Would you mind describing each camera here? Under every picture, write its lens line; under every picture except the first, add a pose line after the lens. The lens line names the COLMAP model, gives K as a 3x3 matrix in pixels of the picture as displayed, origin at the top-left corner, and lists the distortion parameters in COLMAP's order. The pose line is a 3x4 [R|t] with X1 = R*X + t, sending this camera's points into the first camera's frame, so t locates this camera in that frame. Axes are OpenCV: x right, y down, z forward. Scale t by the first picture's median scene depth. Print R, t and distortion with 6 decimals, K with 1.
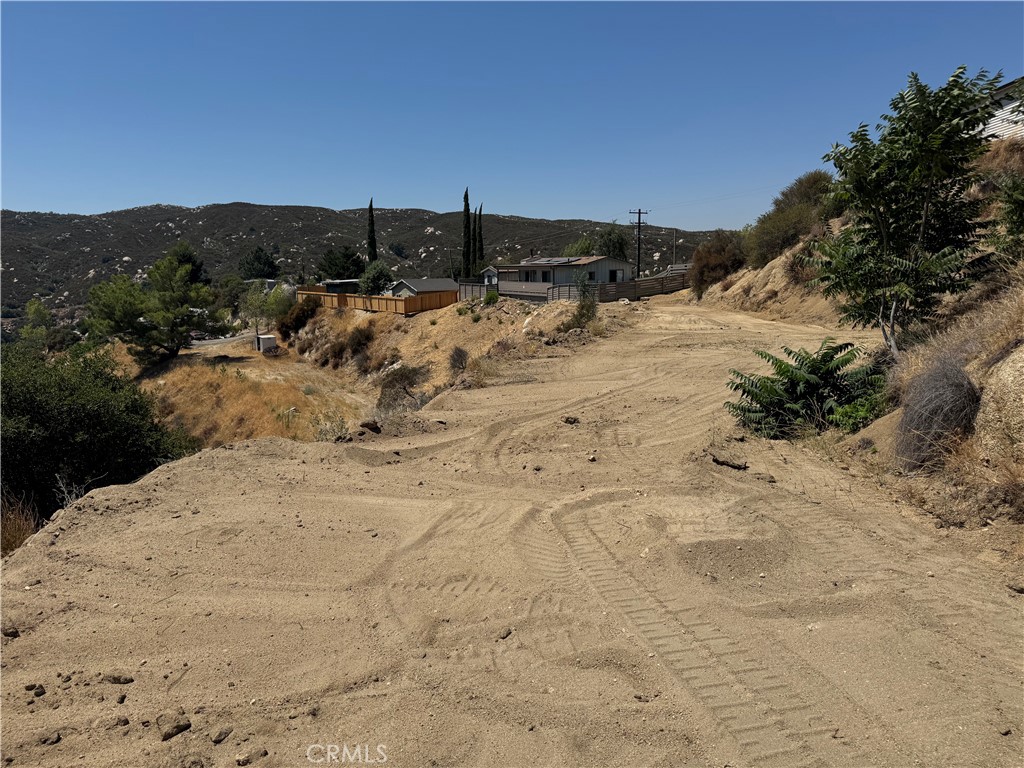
lens RADIAL K [[717.2, 0, 507.7], [0, 717.2, 381.1], [0, 0, 1]] dist [0.153733, -0.259020]
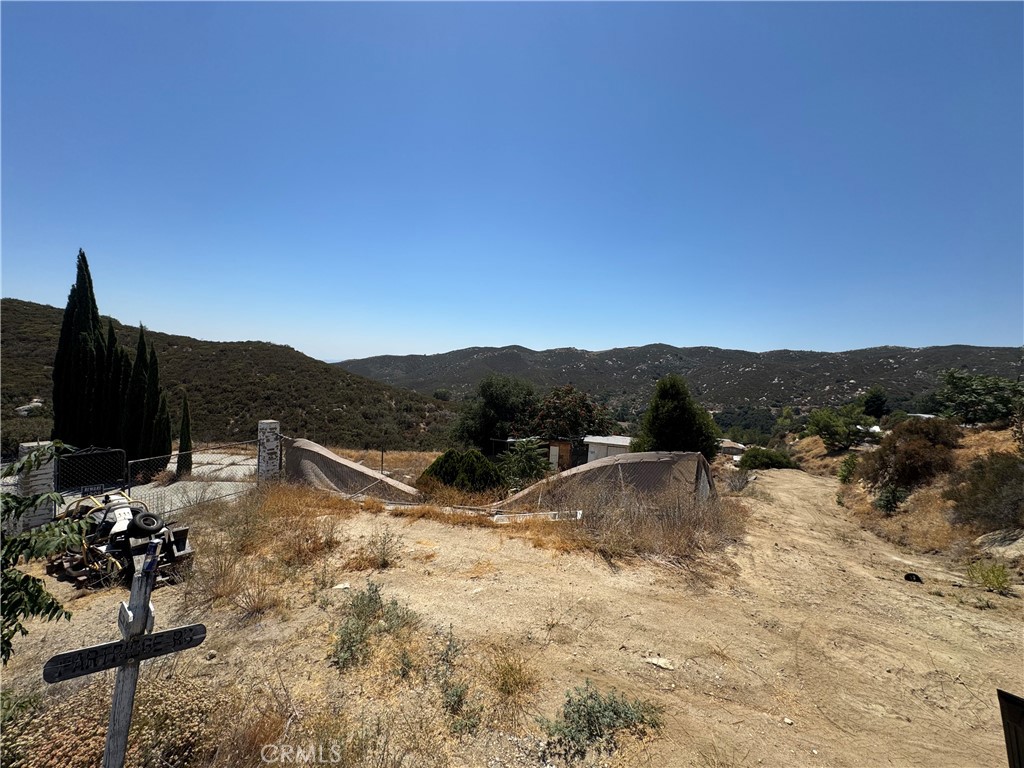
lens RADIAL K [[411.3, 0, 512.0], [0, 411.3, 382.2], [0, 0, 1]] dist [-0.002469, 0.001029]
pose [[0.385557, 0.079581, -0.919246, 1.080985], [-0.209285, 0.977850, -0.003126, -0.081298], [0.898635, 0.193589, 0.393672, -1.603855]]
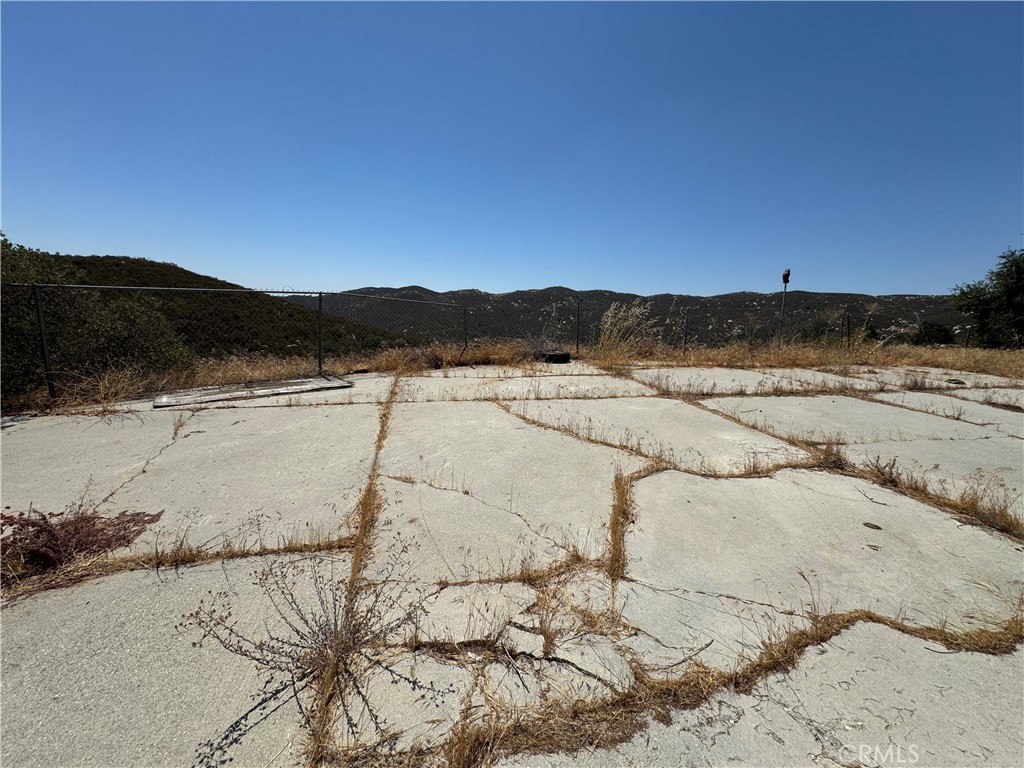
lens RADIAL K [[411.3, 0, 512.0], [0, 411.3, 382.2], [0, 0, 1]] dist [-0.002469, 0.001029]
pose [[0.606926, 0.180012, -0.774104, -0.519196], [-0.193035, 0.978234, 0.076134, 0.435114], [0.770959, 0.103222, 0.628464, -2.400371]]
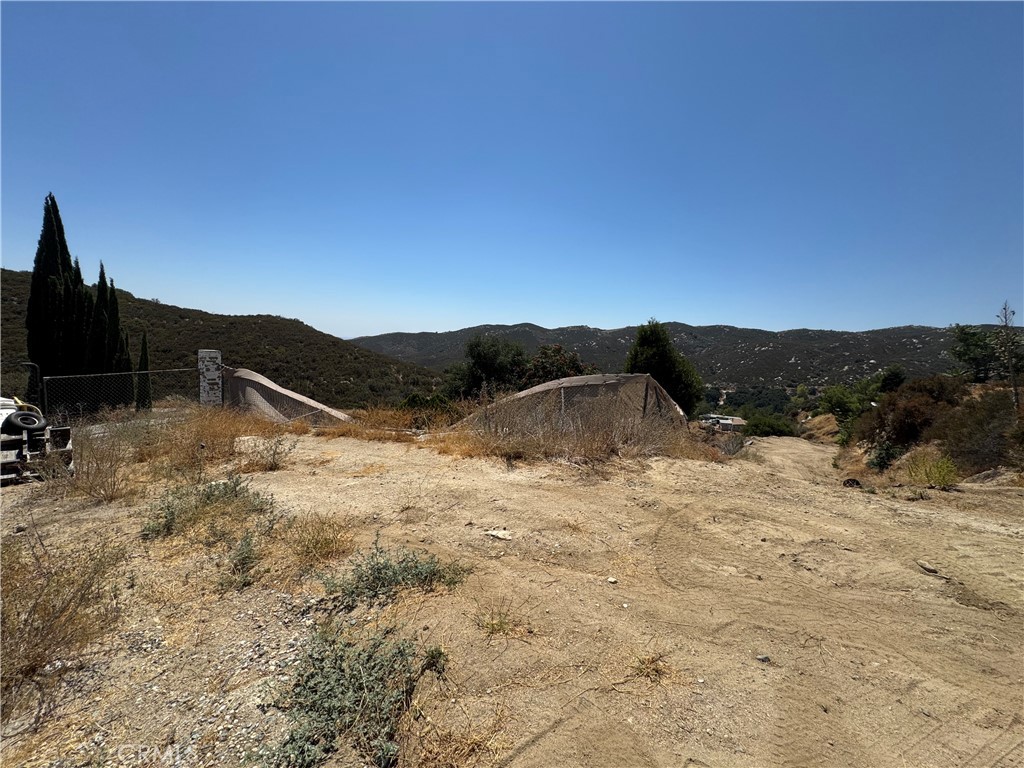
lens RADIAL K [[411.3, 0, 512.0], [0, 411.3, 382.2], [0, 0, 1]] dist [-0.002469, 0.001029]
pose [[0.358108, 0.130656, -0.924493, 1.086455], [-0.216230, 0.974847, 0.054015, -0.030114], [0.908297, 0.180560, 0.377352, -1.494832]]
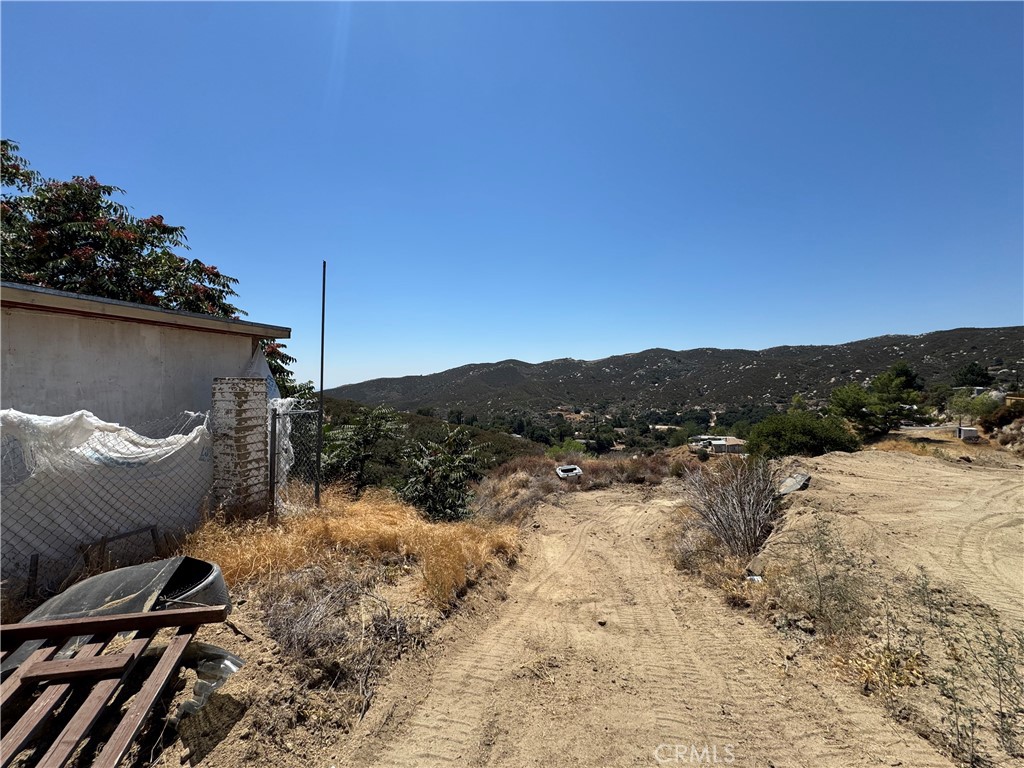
lens RADIAL K [[408.3, 0, 512.0], [0, 408.3, 384.0], [0, 0, 1]] dist [-0.000544, 0.000395]
pose [[0.383180, 0.021549, -0.923422, 0.240662], [-0.144897, 0.988753, -0.037052, 0.044342], [0.912238, 0.147998, 0.381993, -0.454774]]
